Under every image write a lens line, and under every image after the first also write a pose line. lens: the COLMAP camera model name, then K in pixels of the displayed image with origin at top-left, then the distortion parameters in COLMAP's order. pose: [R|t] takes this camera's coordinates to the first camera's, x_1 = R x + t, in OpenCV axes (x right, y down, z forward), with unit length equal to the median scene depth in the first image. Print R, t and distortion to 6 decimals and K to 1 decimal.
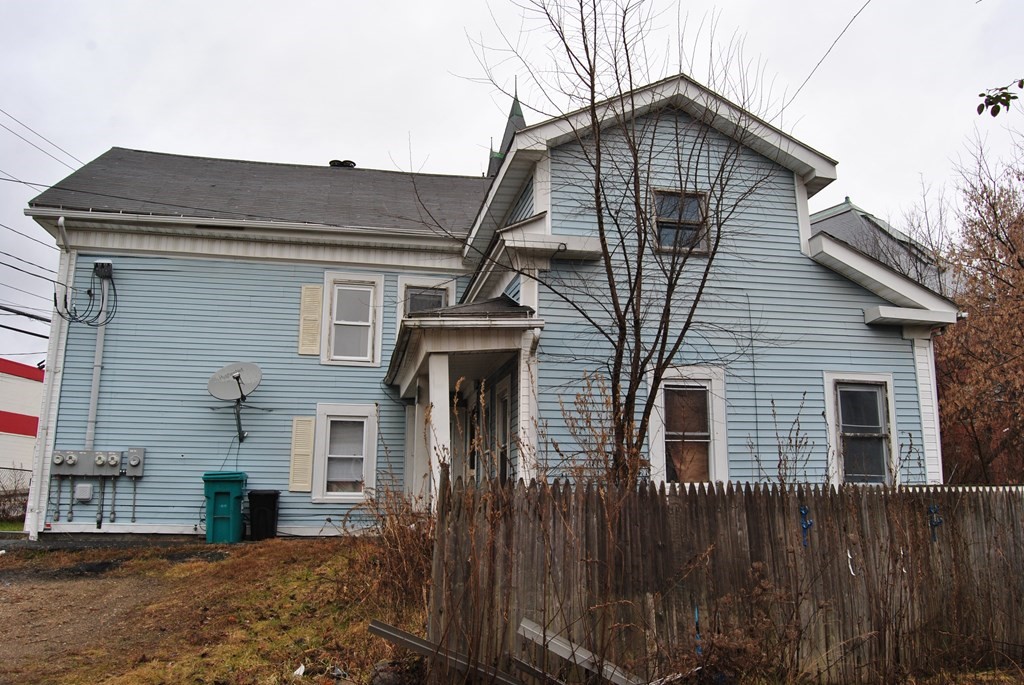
lens RADIAL K [[794.6, 0, 512.0], [0, 794.6, 344.8], [0, 0, 1]] dist [-0.090151, 0.039551]
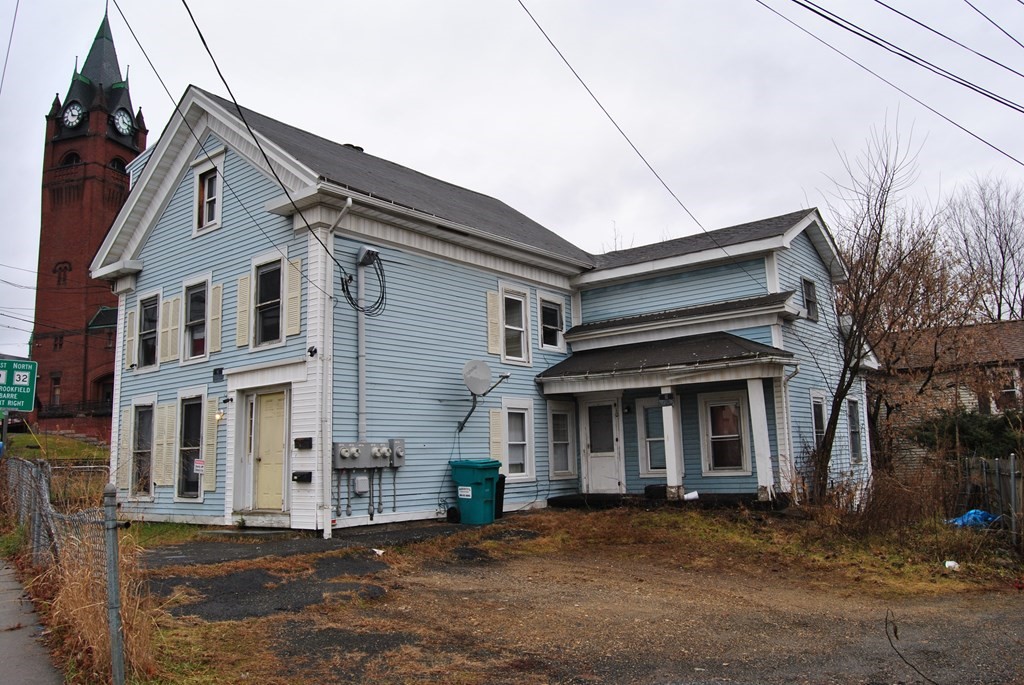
lens RADIAL K [[794.6, 0, 514.6], [0, 794.6, 337.8], [0, 0, 1]] dist [-0.090151, 0.039551]
pose [[0.766728, 0.075008, 0.637575, -1.033463], [-0.099270, 0.995058, 0.002315, -0.017084], [-0.634250, -0.065067, 0.770385, 0.112026]]
